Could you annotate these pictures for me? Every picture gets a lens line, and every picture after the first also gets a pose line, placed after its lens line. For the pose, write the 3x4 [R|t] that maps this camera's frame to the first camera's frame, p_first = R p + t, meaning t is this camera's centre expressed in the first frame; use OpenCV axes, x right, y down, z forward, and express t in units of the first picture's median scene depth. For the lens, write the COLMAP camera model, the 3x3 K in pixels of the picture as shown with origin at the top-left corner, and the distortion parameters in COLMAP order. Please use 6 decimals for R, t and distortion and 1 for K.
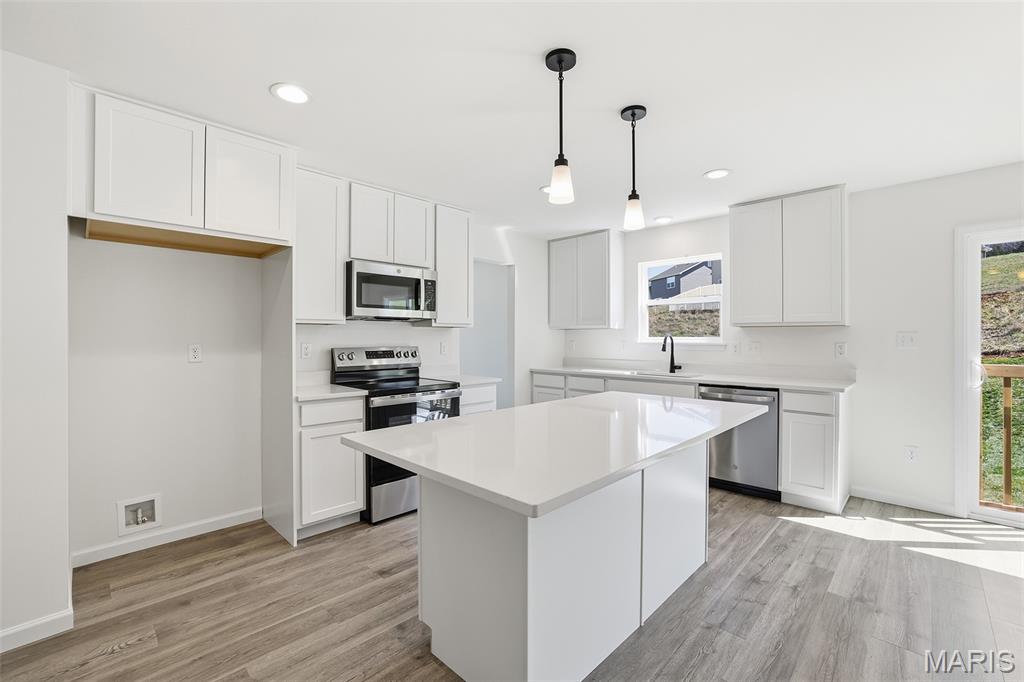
lens RADIAL K [[434.7, 0, 512.0], [0, 434.7, 341.0], [0, 0, 1]] dist [-0.049853, 0.016714]
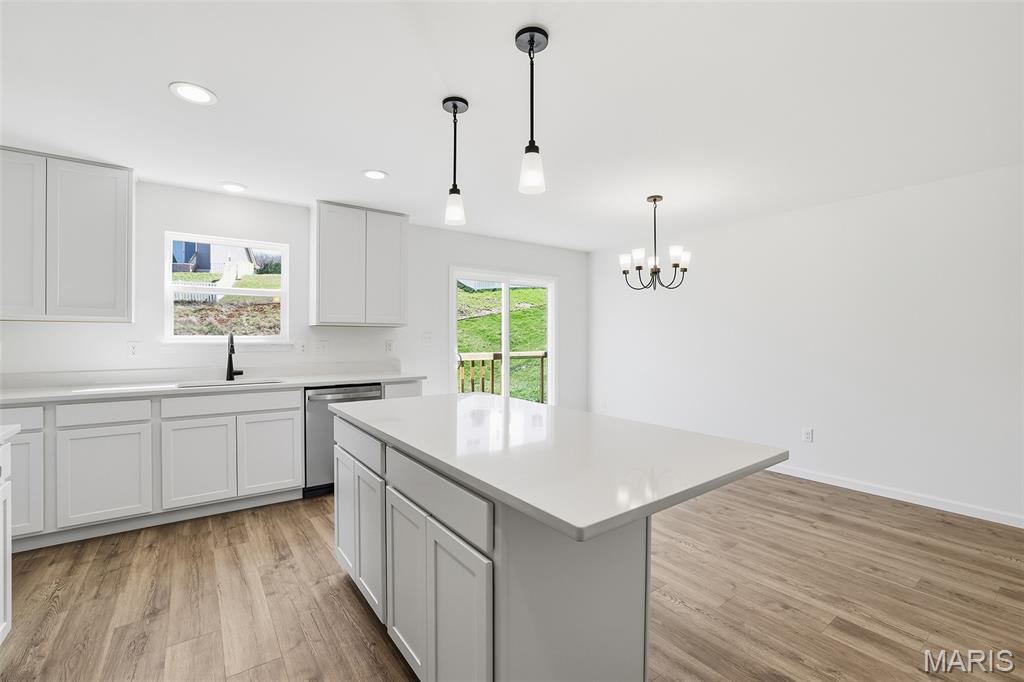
lens RADIAL K [[447.2, 0, 512.0], [0, 447.2, 334.1], [0, 0, 1]] dist [-0.045889, 0.018362]
pose [[0.161669, 0.011900, 0.986773, -0.370609], [0.006513, 0.999893, -0.013126, 0.002214], [-0.986824, 0.008549, 0.161574, 0.381653]]
